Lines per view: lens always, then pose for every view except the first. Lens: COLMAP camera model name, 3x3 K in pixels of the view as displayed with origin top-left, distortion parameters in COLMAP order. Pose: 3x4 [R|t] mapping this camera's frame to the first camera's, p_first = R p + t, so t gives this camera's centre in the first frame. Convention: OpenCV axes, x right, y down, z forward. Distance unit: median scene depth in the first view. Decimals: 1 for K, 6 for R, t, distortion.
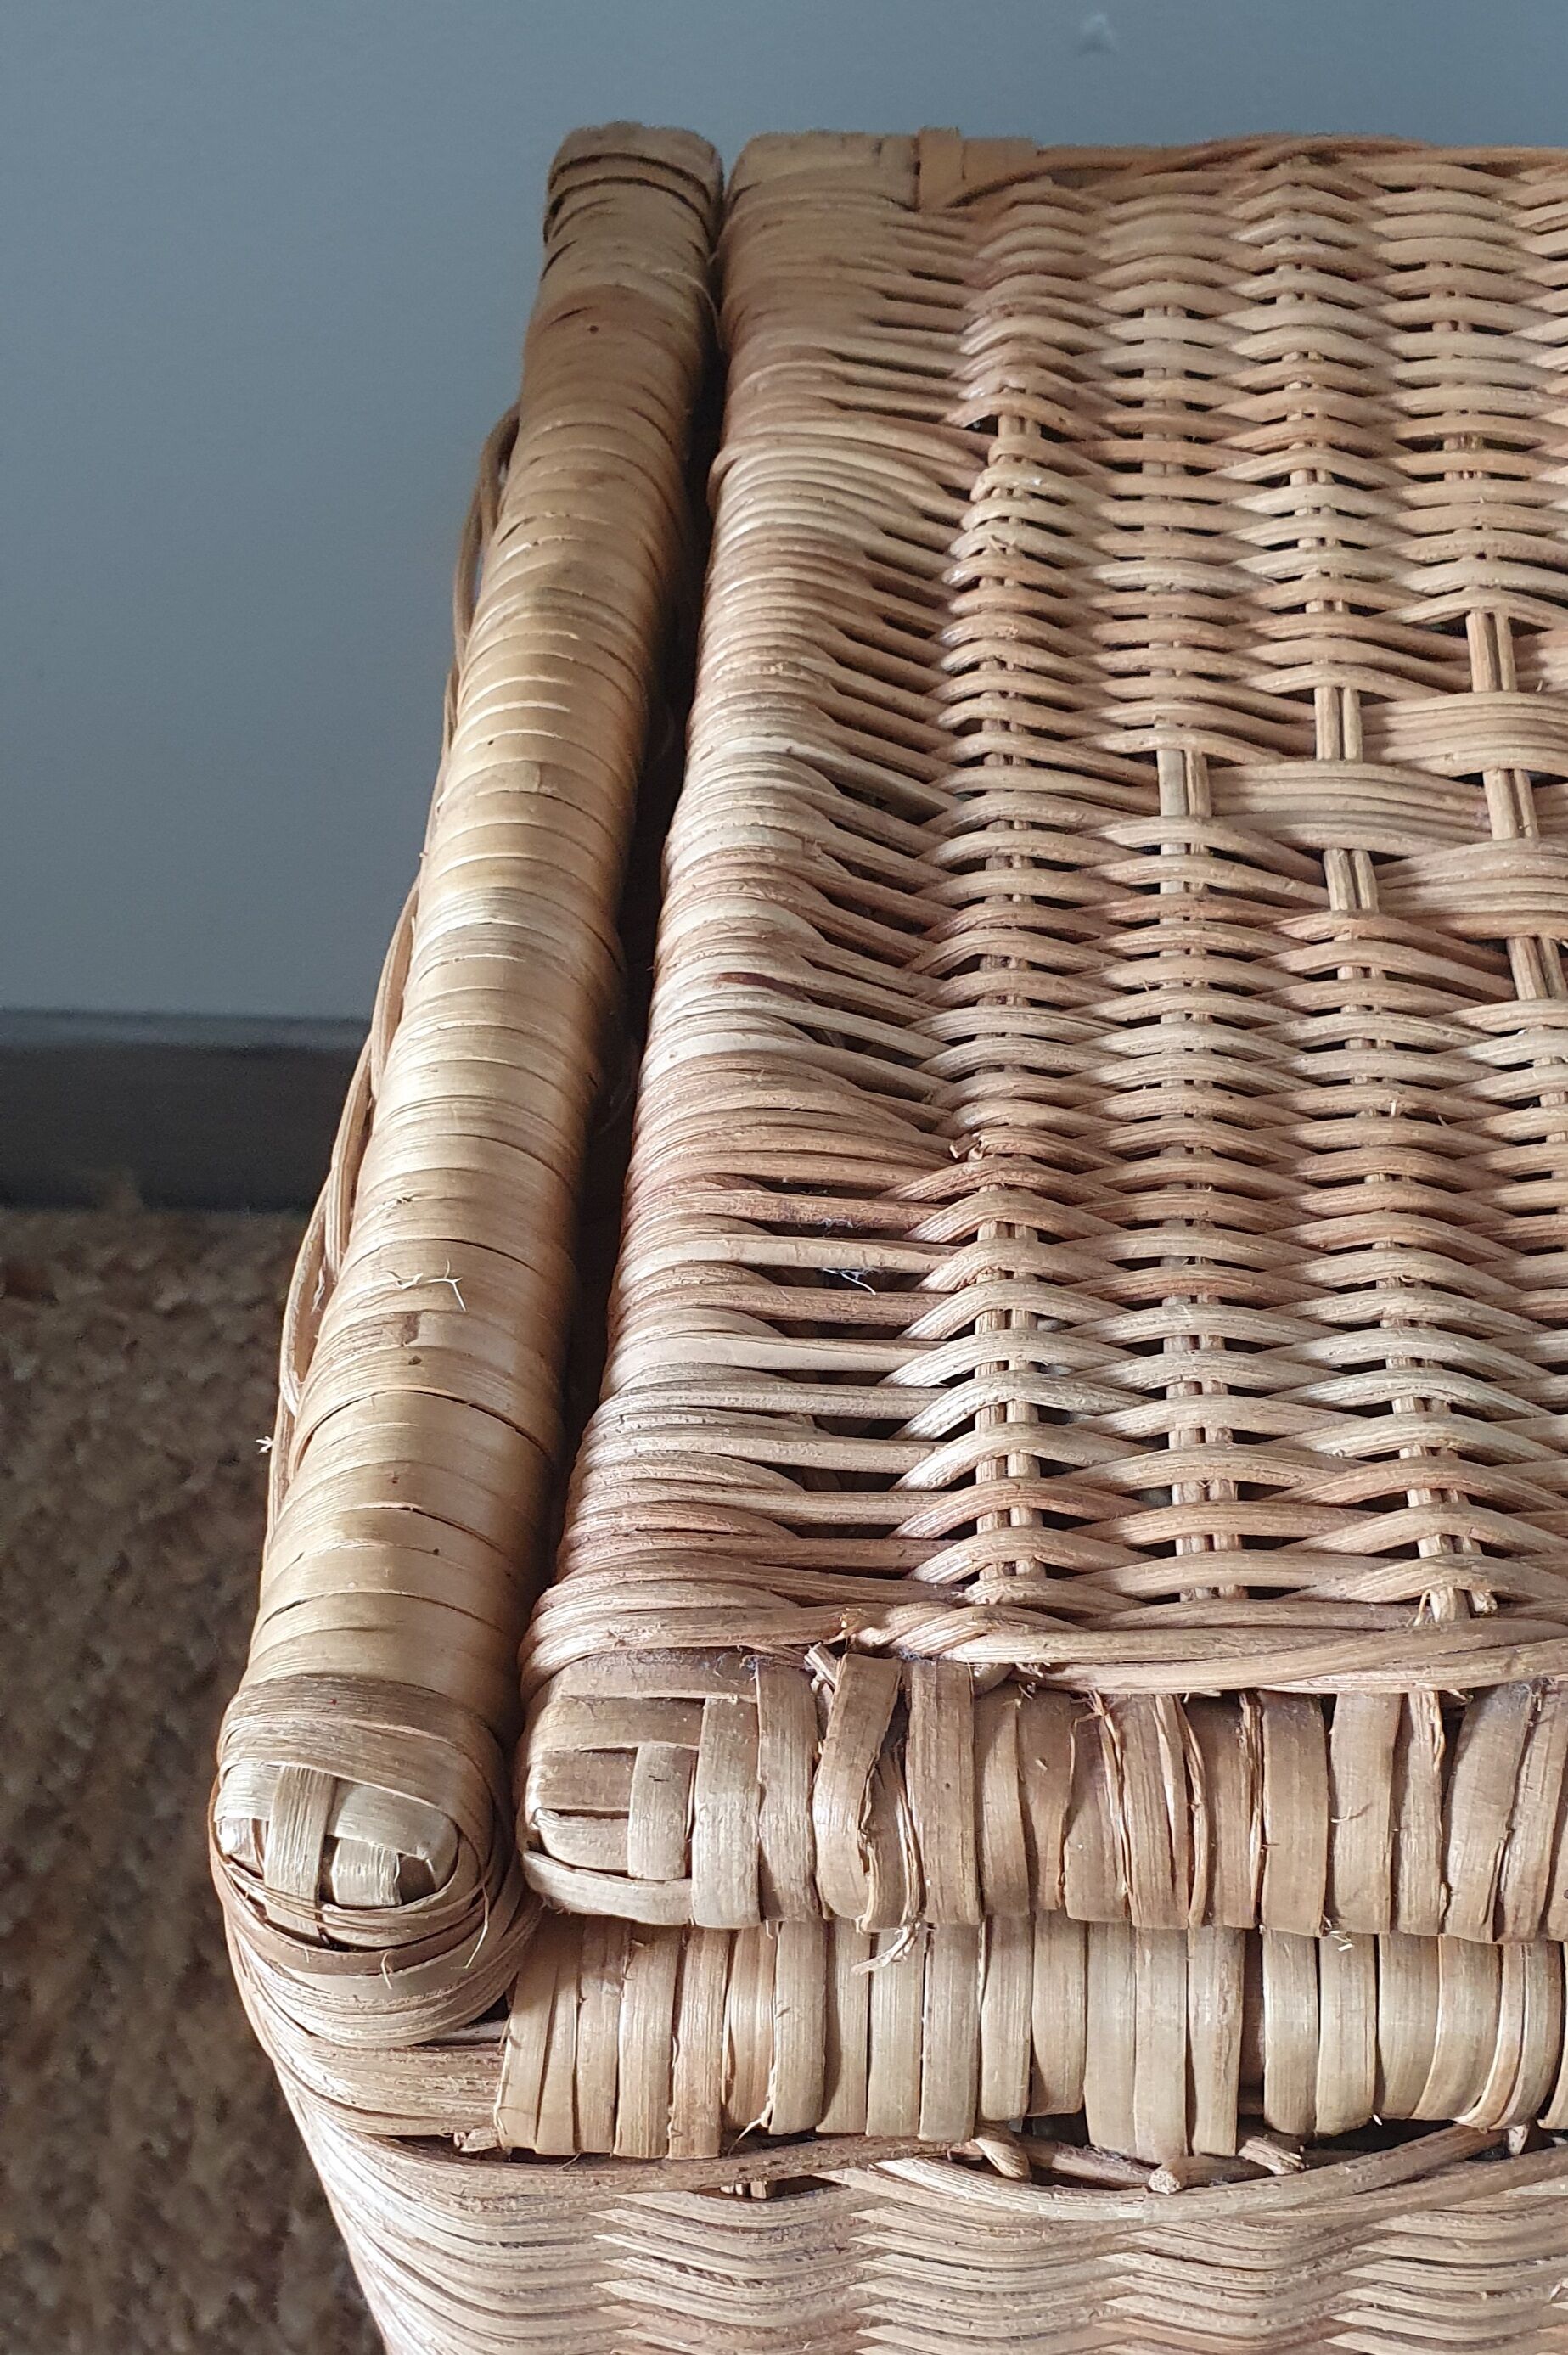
lens RADIAL K [[2666.7, 0, 784.7], [0, 2666.7, 1458.8], [0, 0, 1]] dist [0.139923, -0.490253]
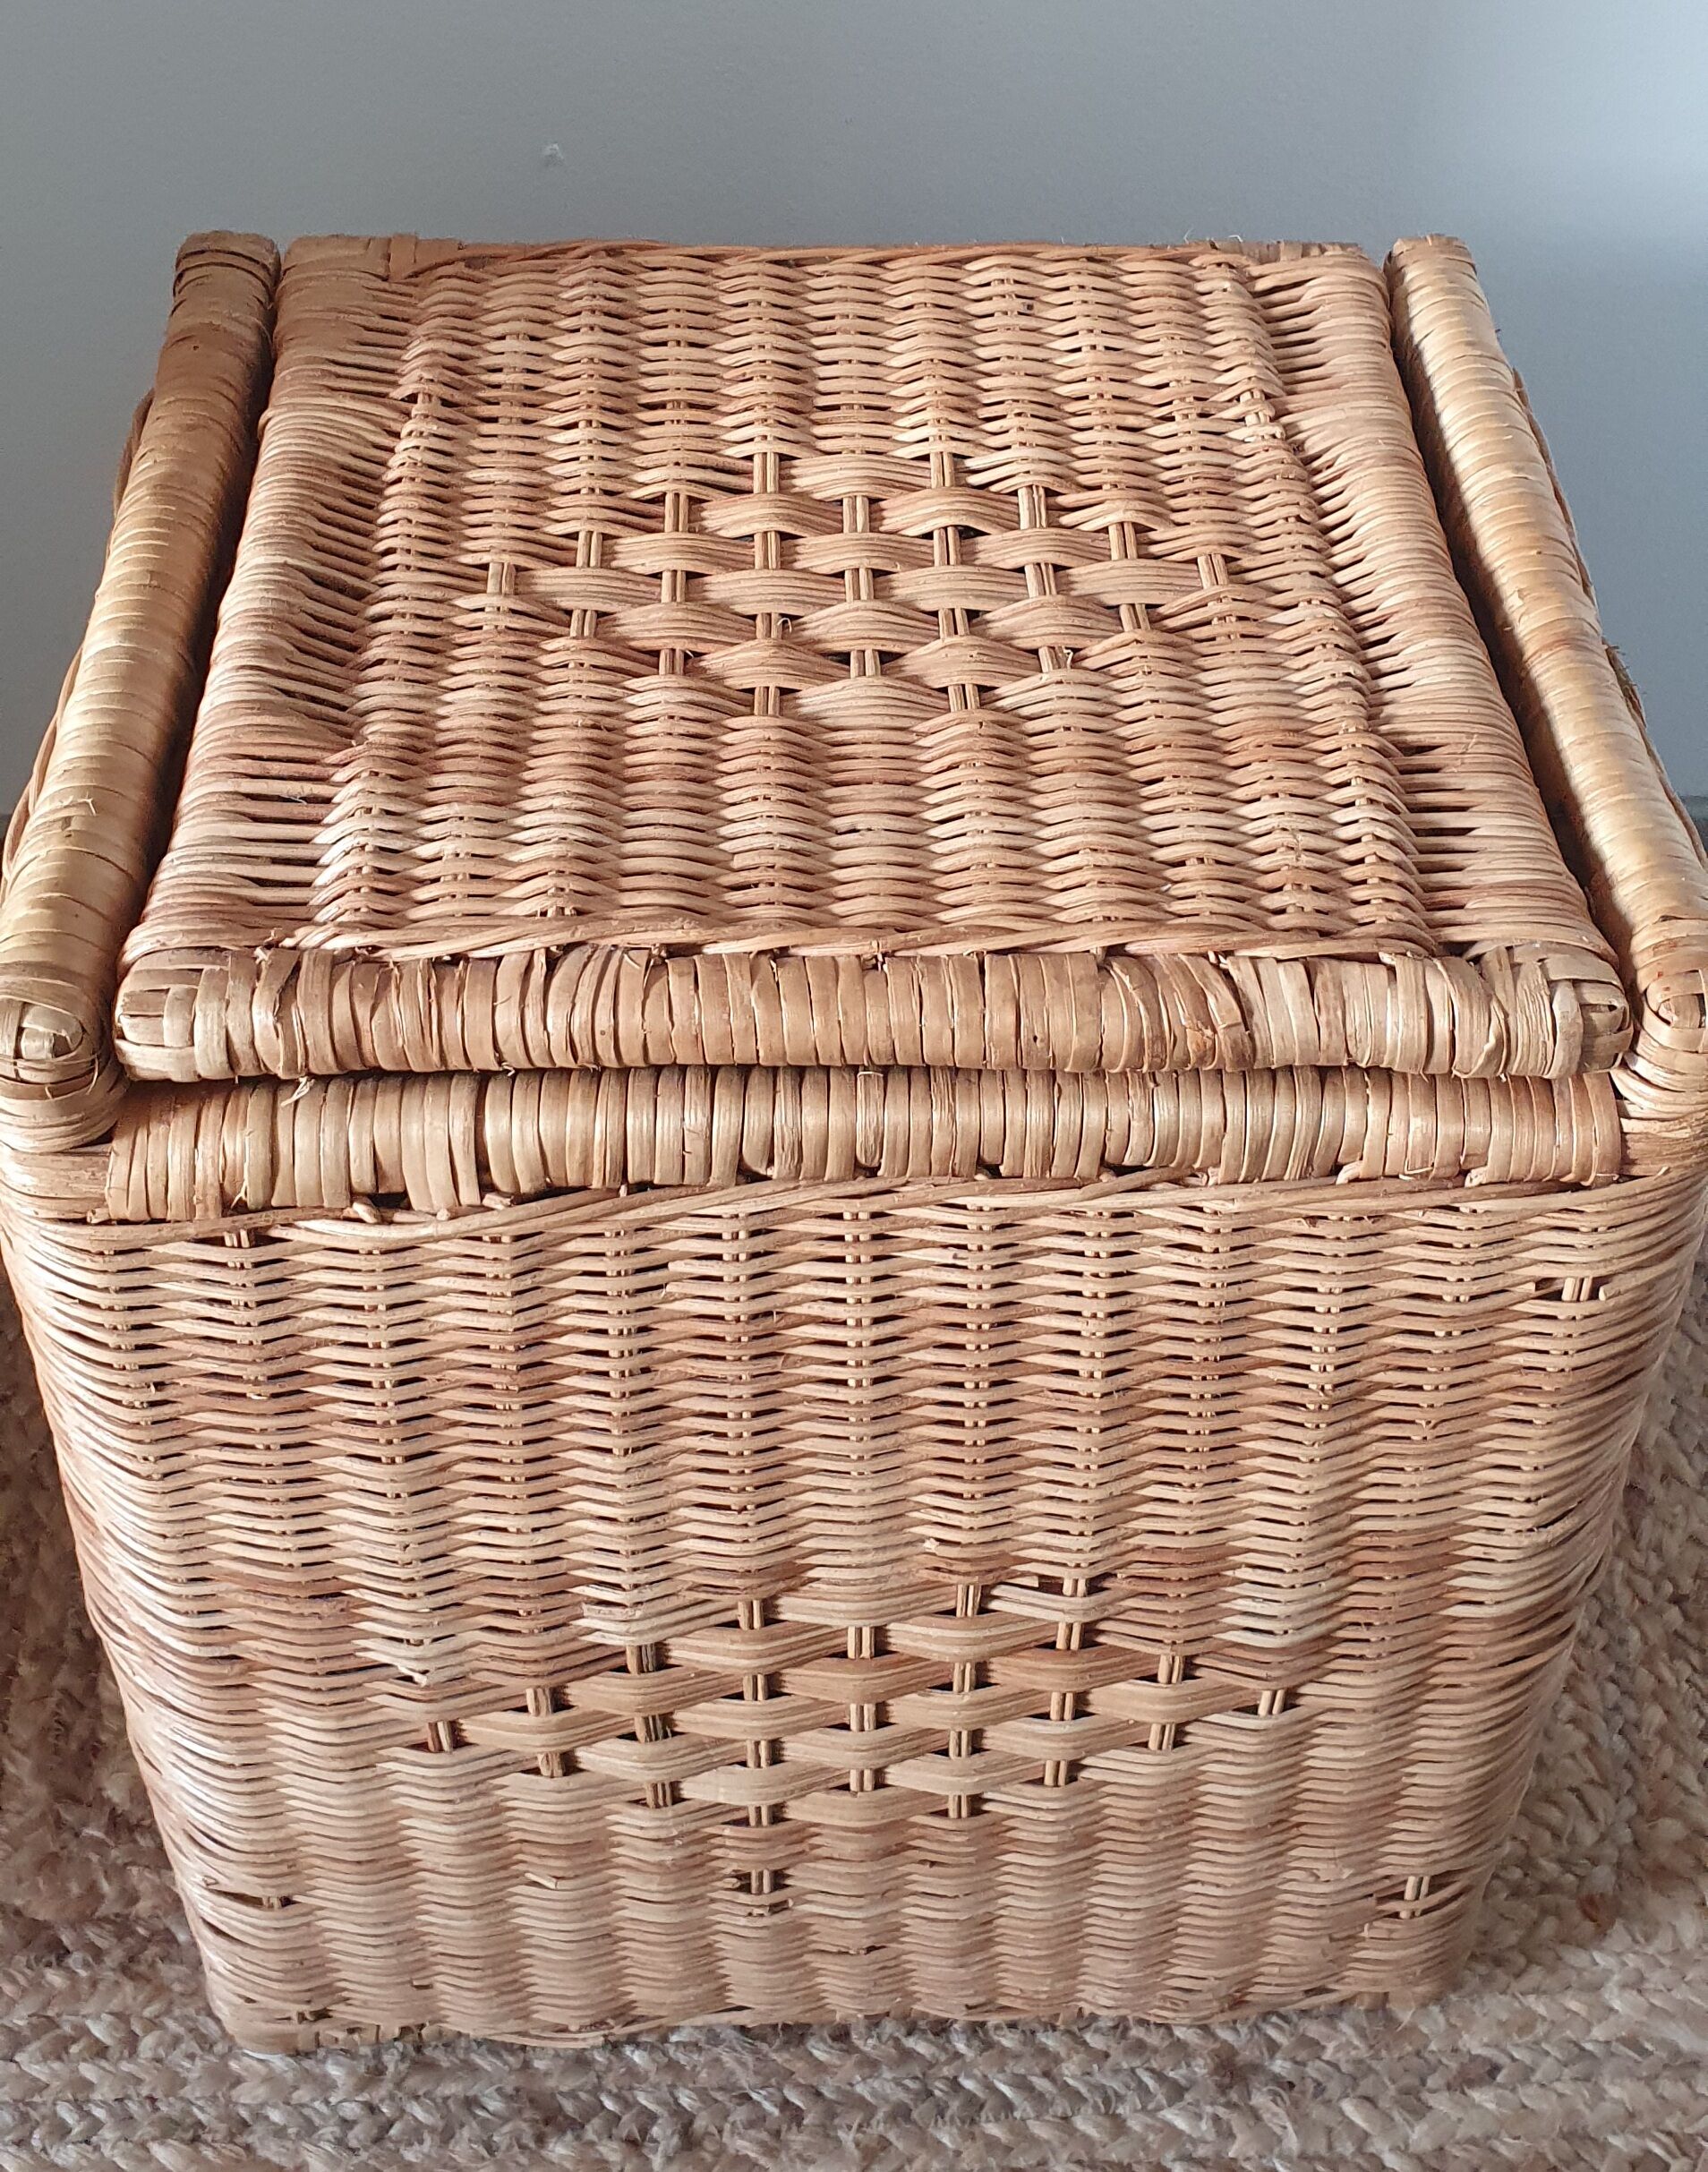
lens RADIAL K [[2784.9, 0, 842.3], [0, 2784.9, 889.1], [0, 0, 1]] dist [0.170492, -0.495443]
pose [[0.995443, -0.027202, 0.091391, 0.195366], [0.043730, 0.981946, -0.184036, 0.328734], [-0.084735, 0.187193, 0.978662, -0.887413]]
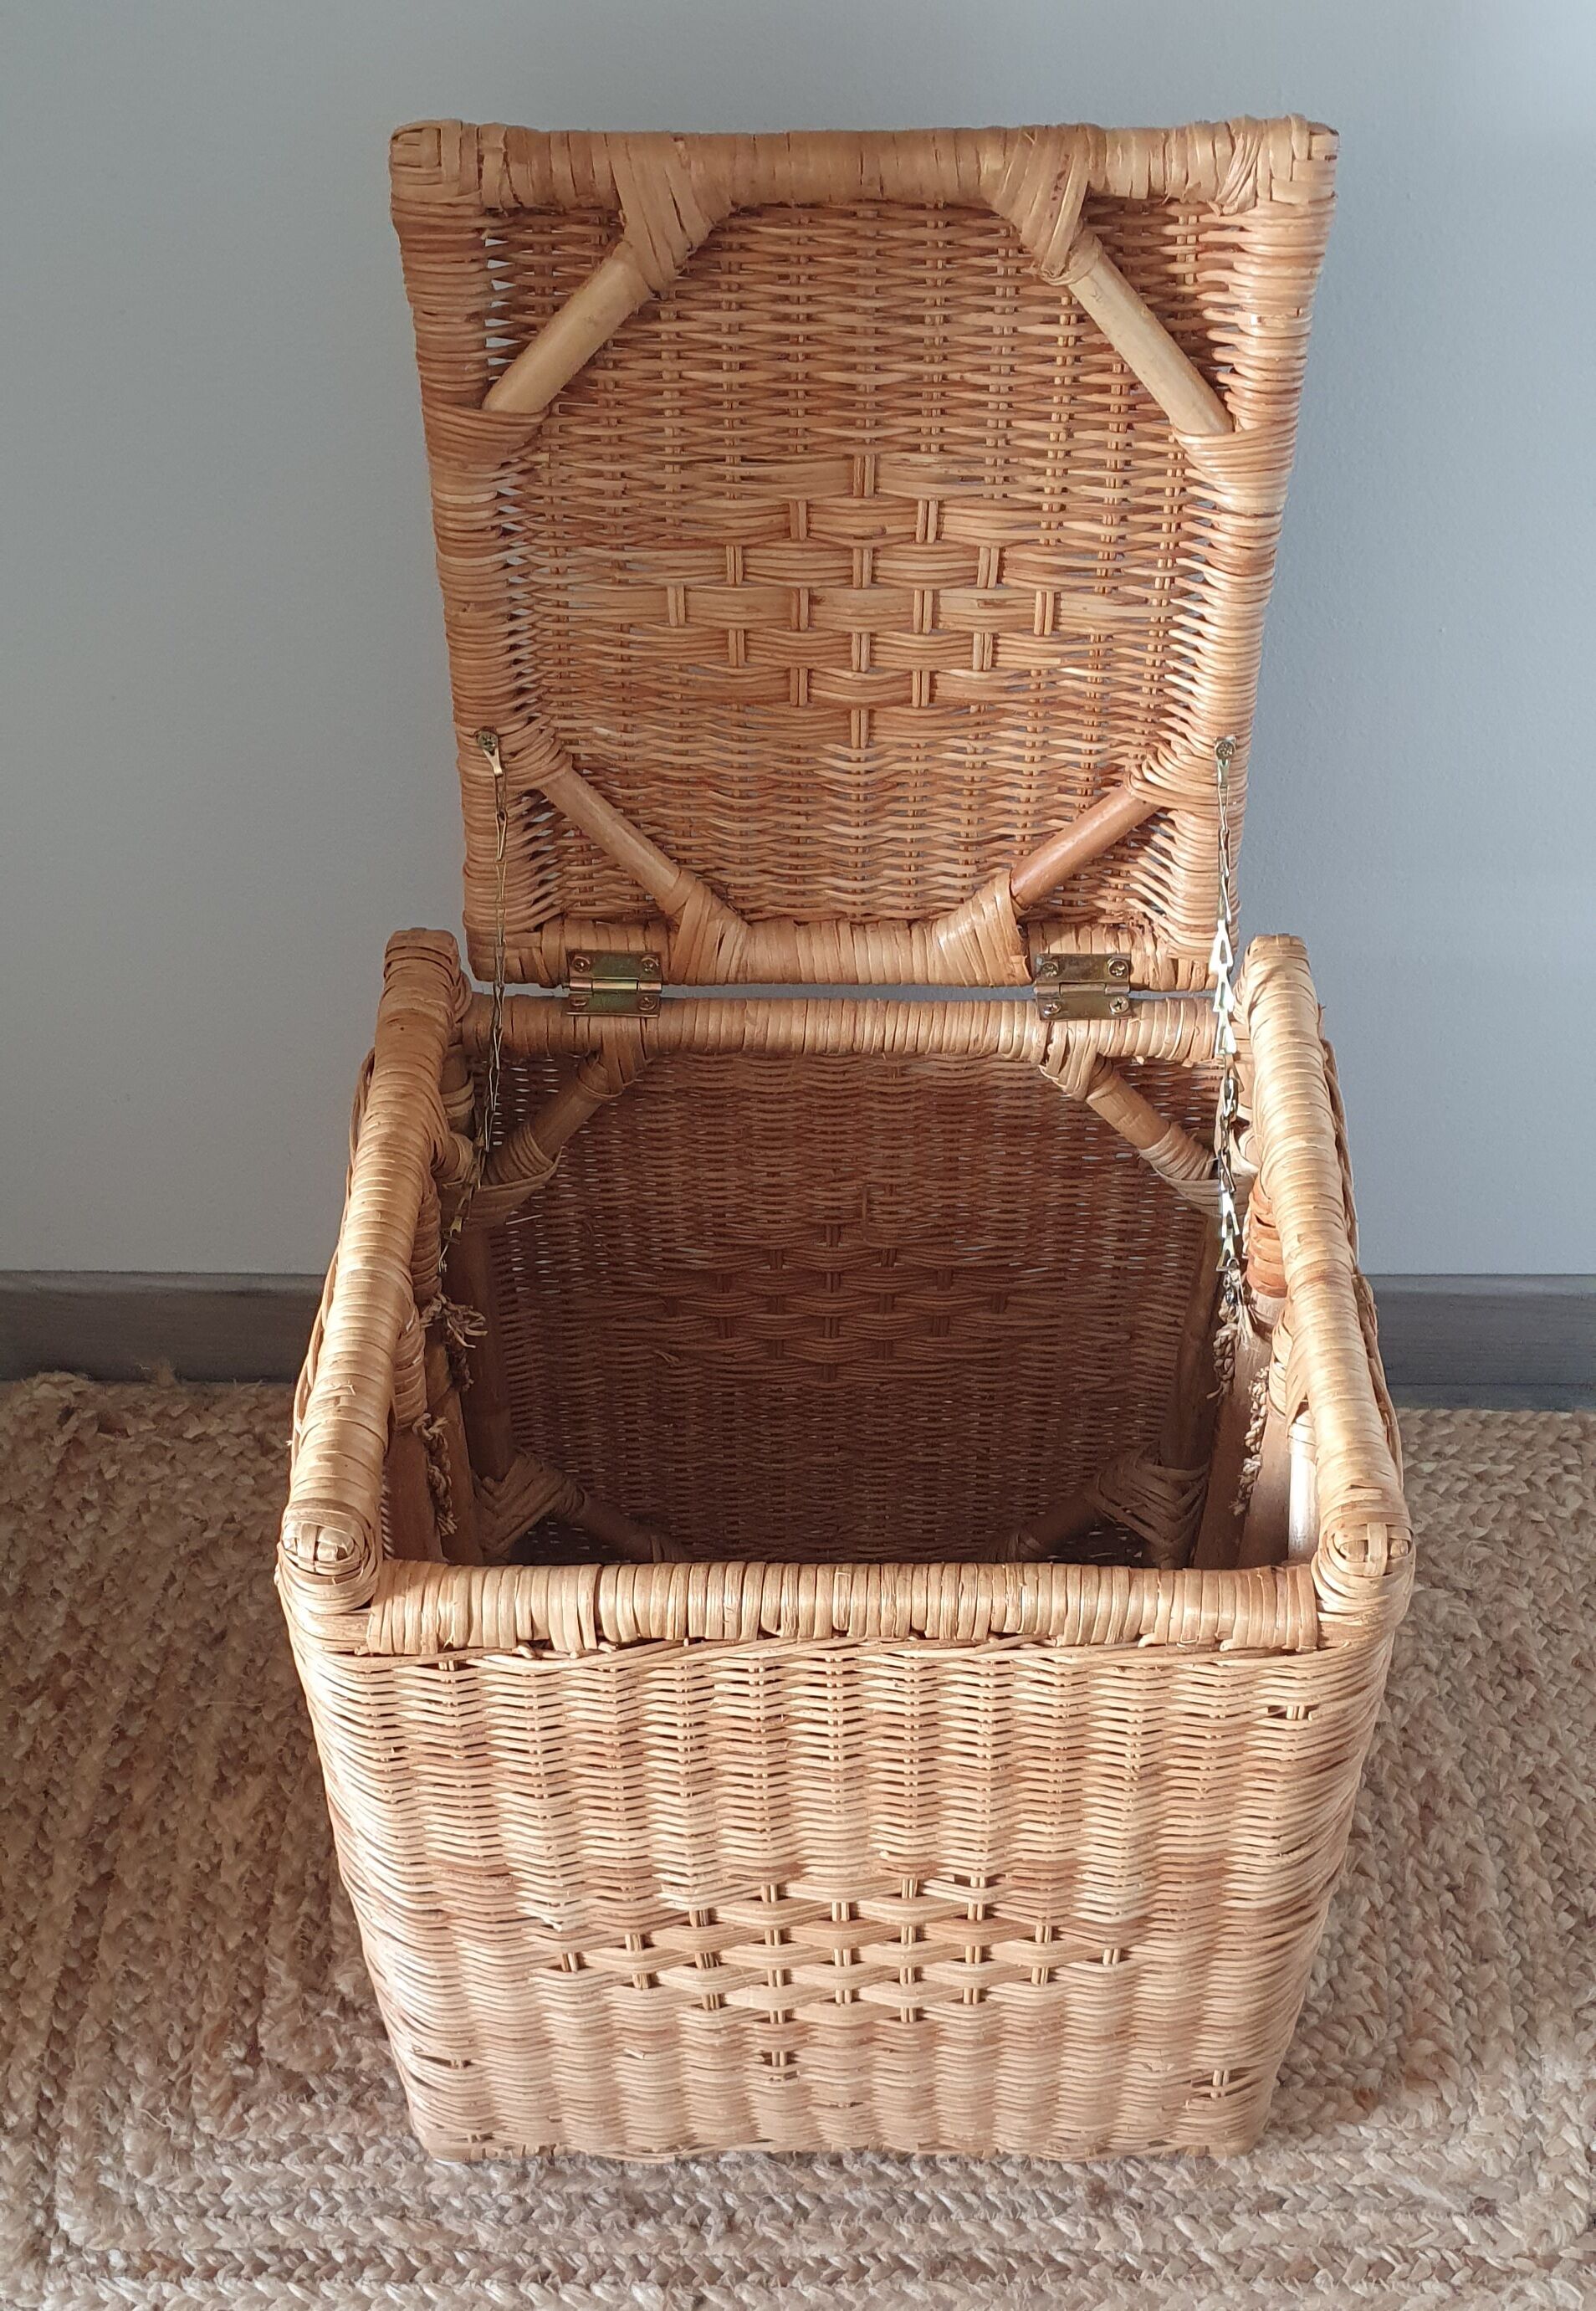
lens RADIAL K [[2611.9, 0, 800.1], [0, 2611.9, 1475.3], [0, 0, 1]] dist [0.223601, -0.758955]
pose [[0.998993, -0.018312, 0.040949, 0.221272], [0.020857, 0.997820, -0.062617, 0.195069], [-0.039713, 0.063408, 0.997197, -1.690054]]
